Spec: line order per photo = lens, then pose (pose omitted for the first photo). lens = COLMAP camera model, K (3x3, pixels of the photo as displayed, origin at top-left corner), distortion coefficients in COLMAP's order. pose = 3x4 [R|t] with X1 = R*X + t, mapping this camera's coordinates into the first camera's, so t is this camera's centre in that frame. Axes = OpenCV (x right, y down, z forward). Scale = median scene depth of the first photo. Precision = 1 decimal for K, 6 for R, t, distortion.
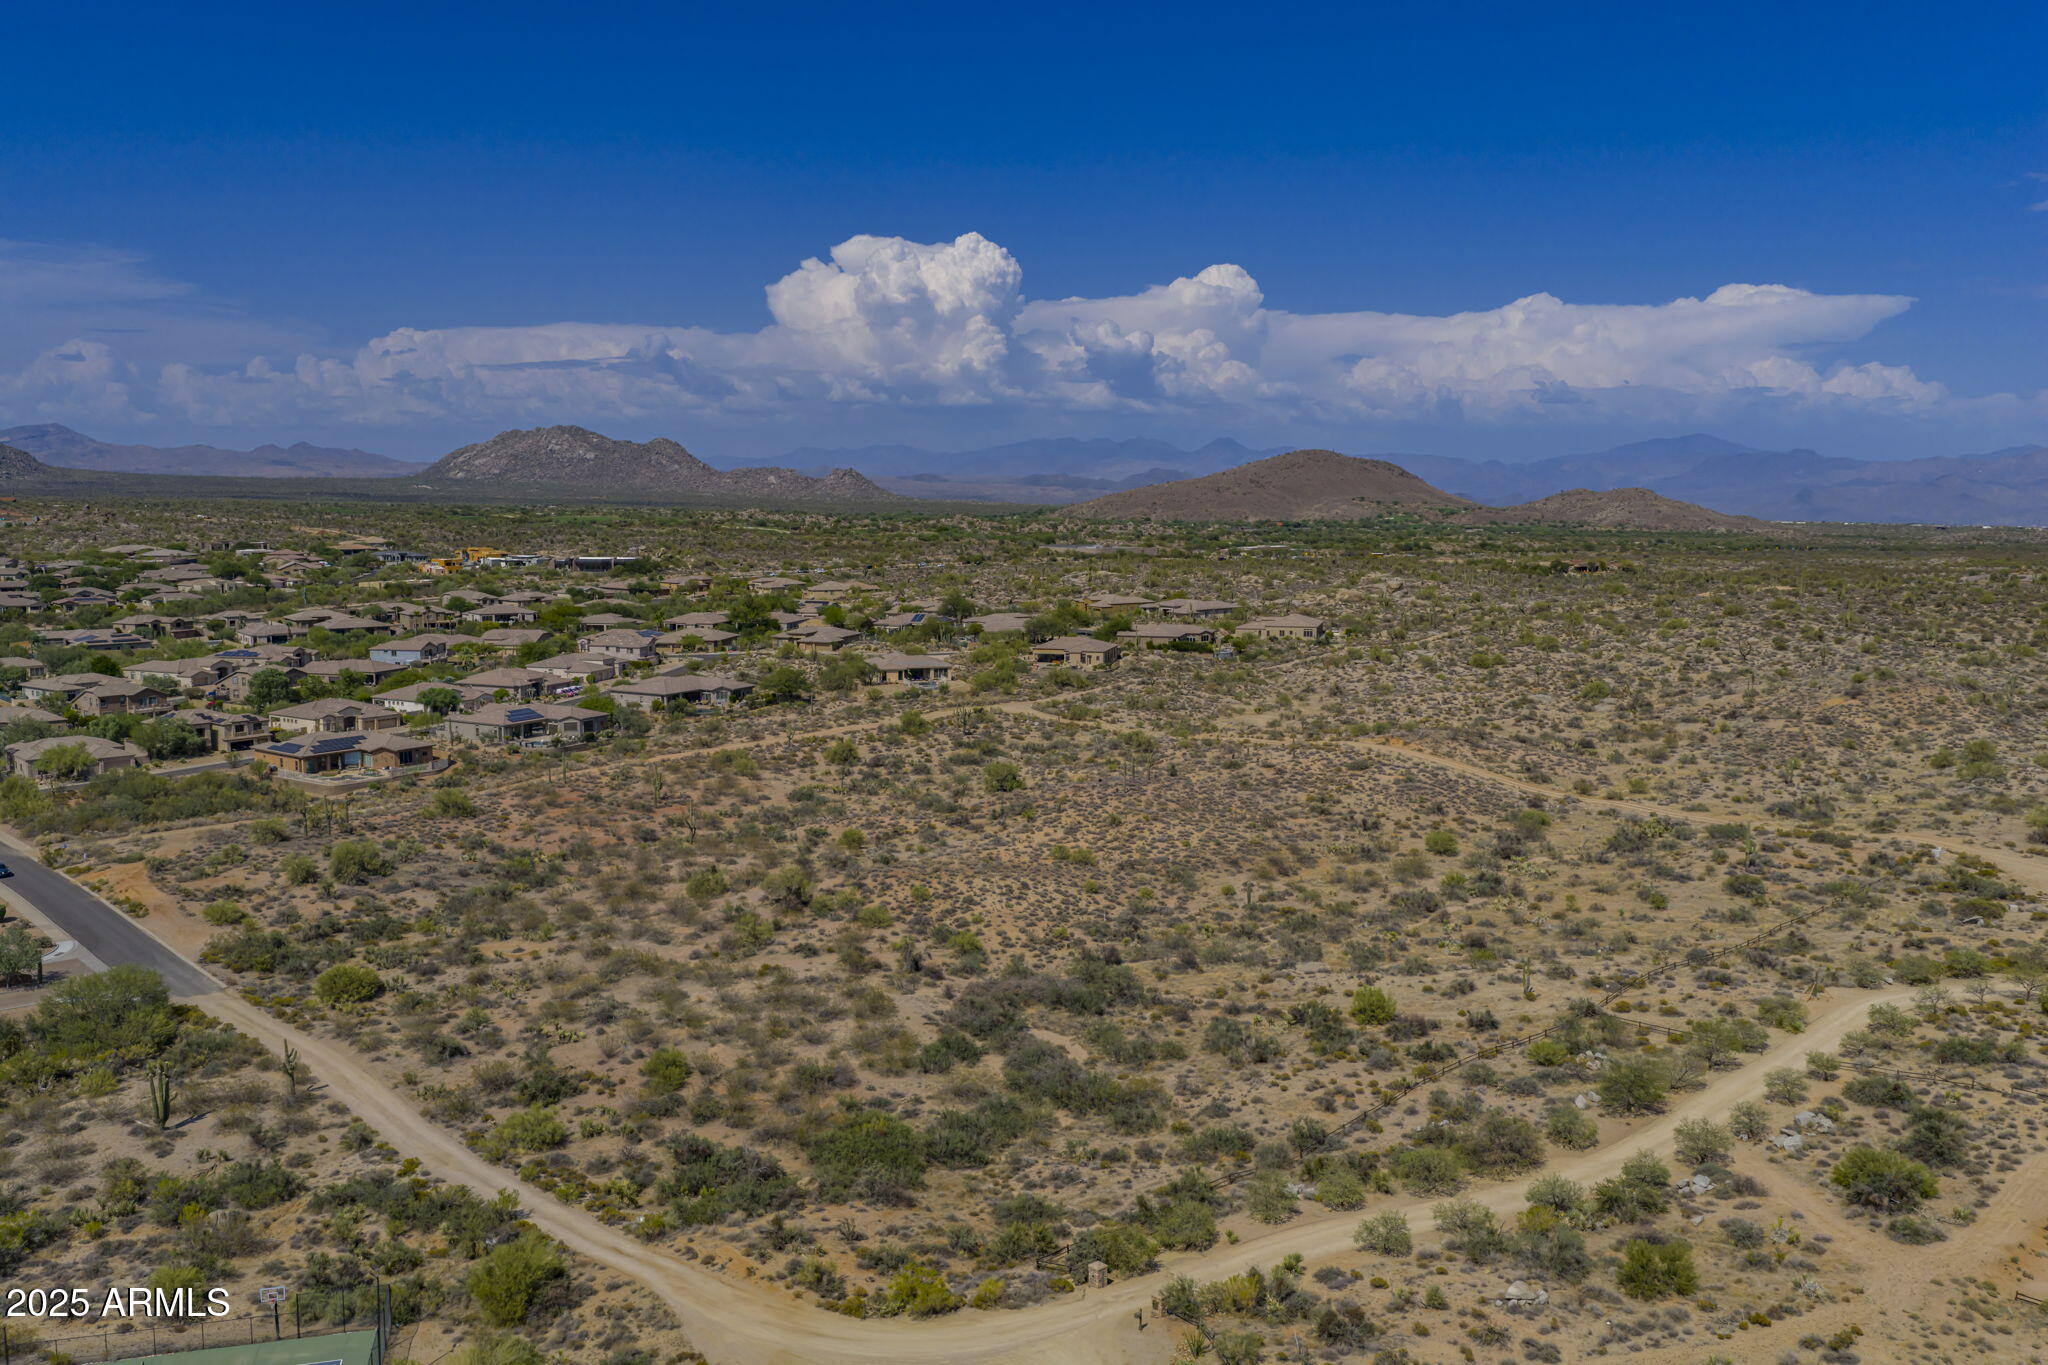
lens RADIAL K [[1698.4, 0, 1023.7], [0, 1698.4, 692.9], [0, 0, 1]] dist [0.018465, -0.021785]
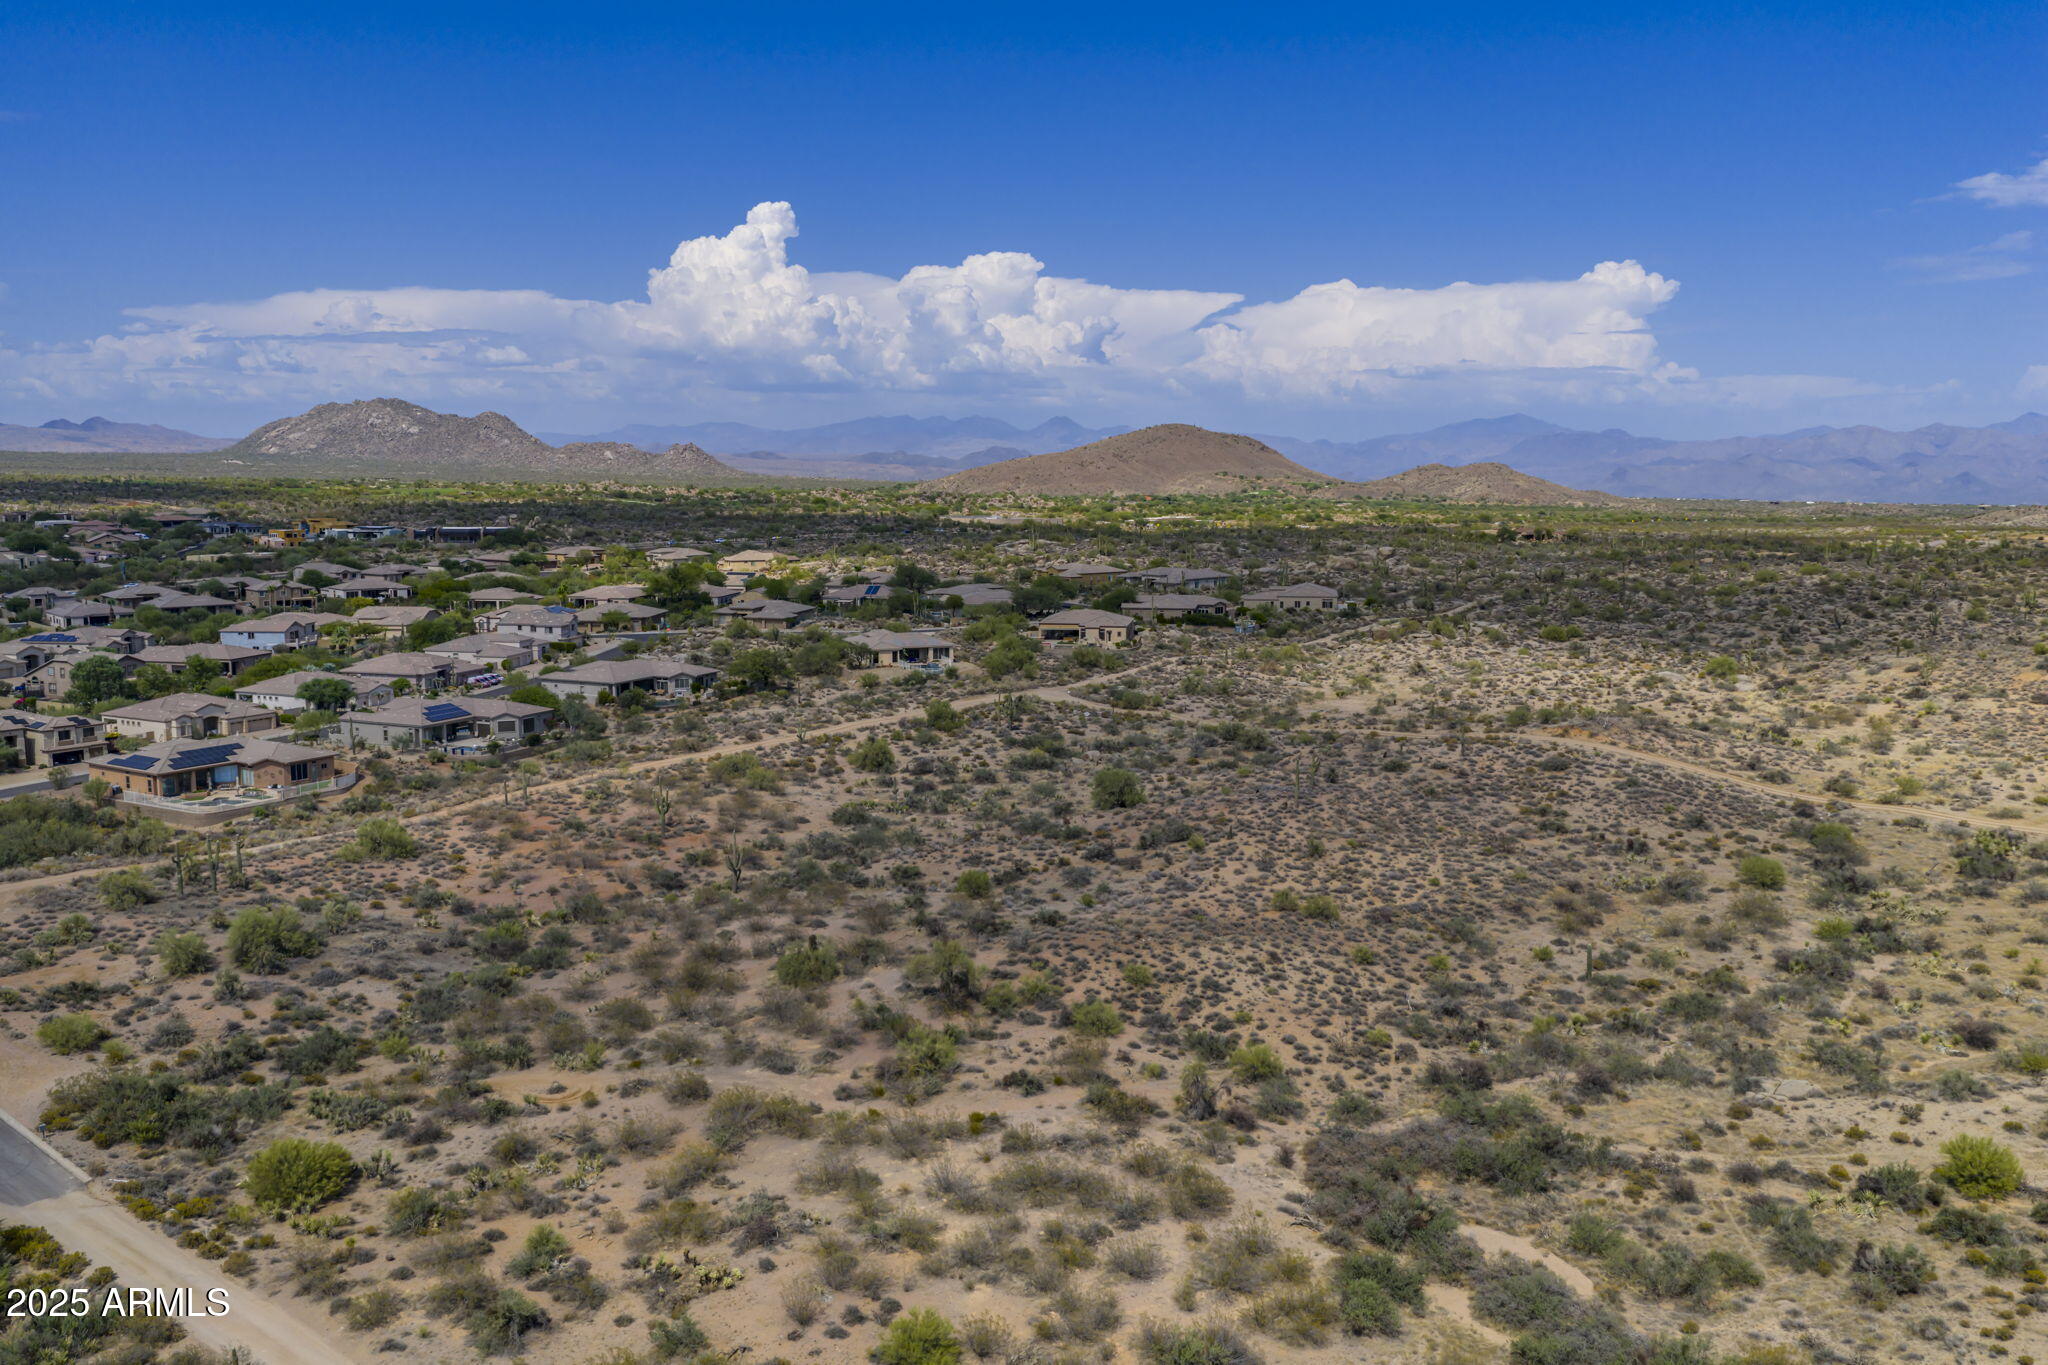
lens RADIAL K [[1698.4, 0, 1023.8], [0, 1698.4, 680.5], [0, 0, 1]] dist [0.018465, -0.021785]
pose [[0.995317, -0.011399, 0.095992, -0.105849], [0.010907, 0.999925, 0.005652, -0.003204], [-0.096049, -0.004579, 0.995366, 0.199468]]
